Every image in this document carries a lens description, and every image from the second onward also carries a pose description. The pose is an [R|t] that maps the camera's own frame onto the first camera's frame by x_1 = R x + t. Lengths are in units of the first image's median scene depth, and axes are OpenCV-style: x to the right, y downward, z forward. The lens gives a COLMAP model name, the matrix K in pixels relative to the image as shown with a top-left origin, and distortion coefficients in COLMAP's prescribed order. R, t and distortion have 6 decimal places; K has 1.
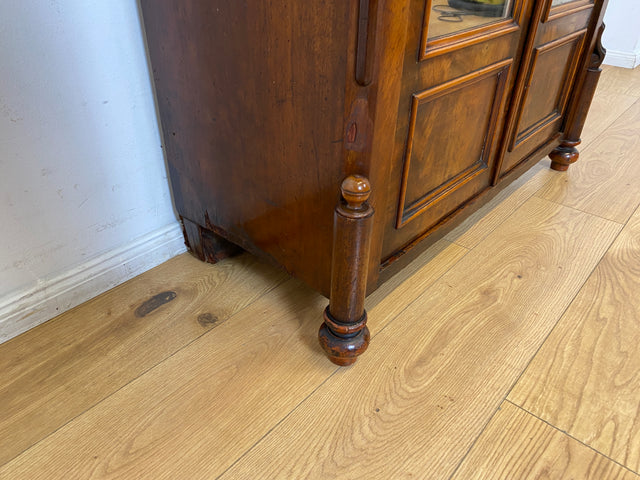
lens RADIAL K [[486.4, 0, 327.4], [0, 486.4, 240.2], [0, 0, 1]] dist [0.033457, -0.034353]
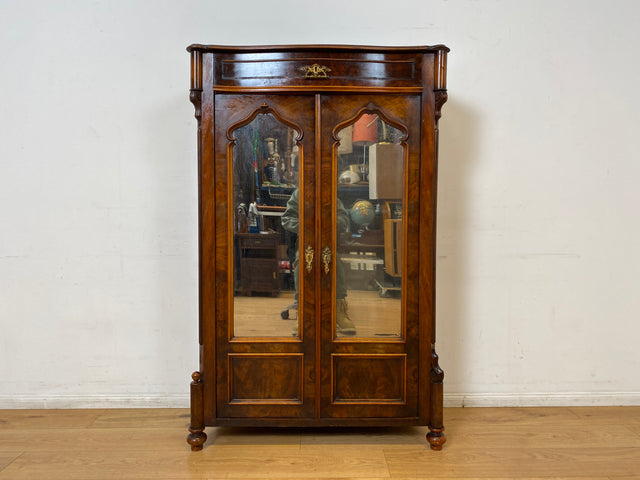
lens RADIAL K [[486.4, 0, 321.4], [0, 486.4, 238.4], [0, 0, 1]] dist [0.033457, -0.034353]
pose [[0.658074, 0.009602, -0.752892, 2.295756], [-0.400583, 0.851130, -0.339279, -0.087587], [0.637551, 0.524867, 0.563953, -0.581083]]
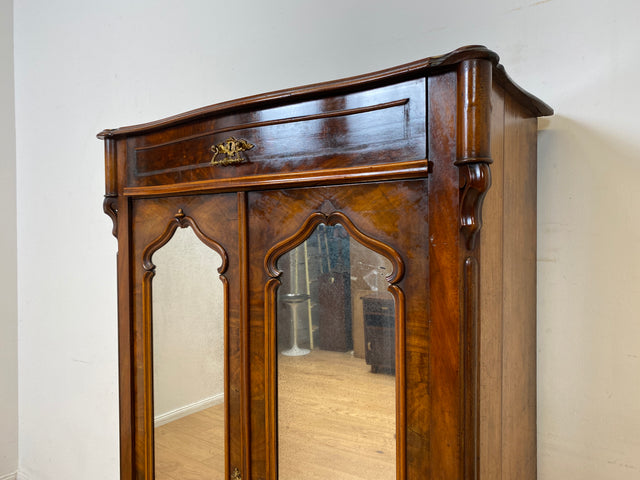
lens RADIAL K [[486.4, 0, 317.3], [0, 486.4, 240.2], [0, 0, 1]] dist [0.033457, -0.034353]
pose [[0.090745, -0.015679, -0.995751, 1.767749], [-0.540750, 0.838859, -0.062489, -1.404145], [0.836274, 0.544123, 0.067644, 0.526431]]
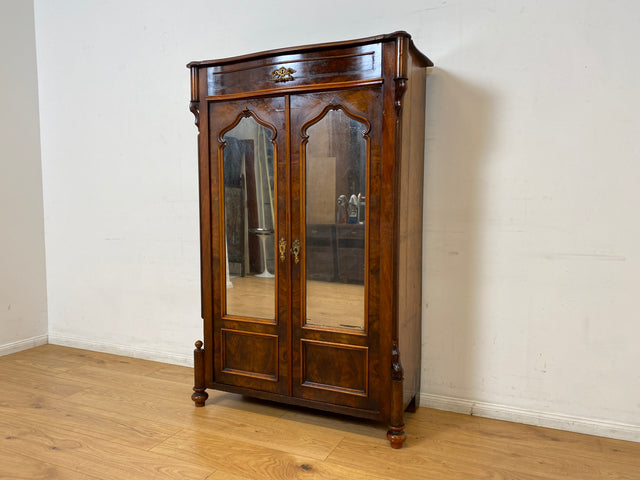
lens RADIAL K [[486.4, 0, 319.7], [0, 486.4, 242.3], [0, 0, 1]] dist [0.033457, -0.034353]
pose [[0.284045, 0.049004, -0.957558, 2.998868], [-0.521716, 0.845805, -0.111475, -0.644989], [0.804444, 0.531237, 0.265812, 0.247458]]
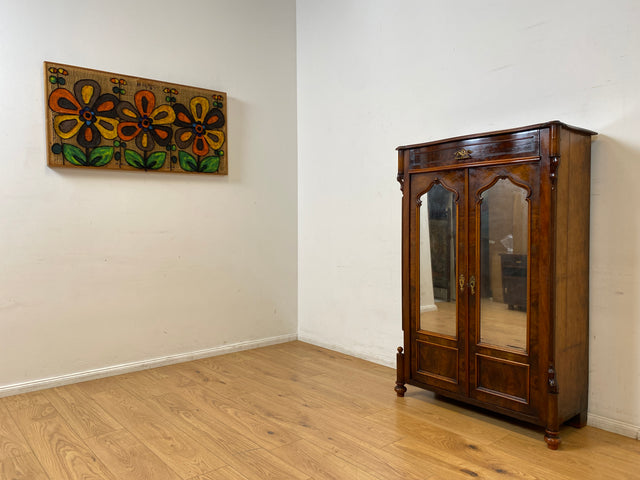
lens RADIAL K [[486.4, 0, 319.4], [0, 486.4, 237.9], [0, 0, 1]] dist [0.033457, -0.034353]
pose [[-0.152244, 0.002987, -0.988338, 4.020379], [-0.543693, 0.834838, 0.086274, -0.815552], [0.825360, 0.550488, -0.125475, 0.223711]]
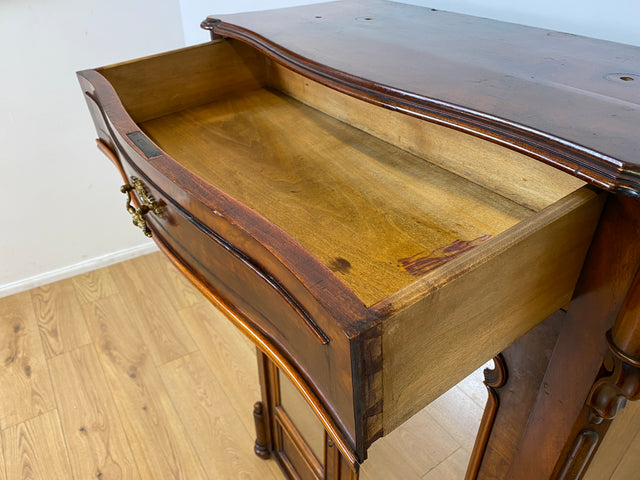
lens RADIAL K [[490.6, 0, 317.1], [0, 490.6, 239.3], [0, 0, 1]] dist [-0.002876, -0.004569]
pose [[-0.289002, 0.504620, -0.813534, 1.389886], [-0.529099, 0.624019, 0.575026, -1.960531], [0.797829, 0.596624, 0.086651, 0.330092]]
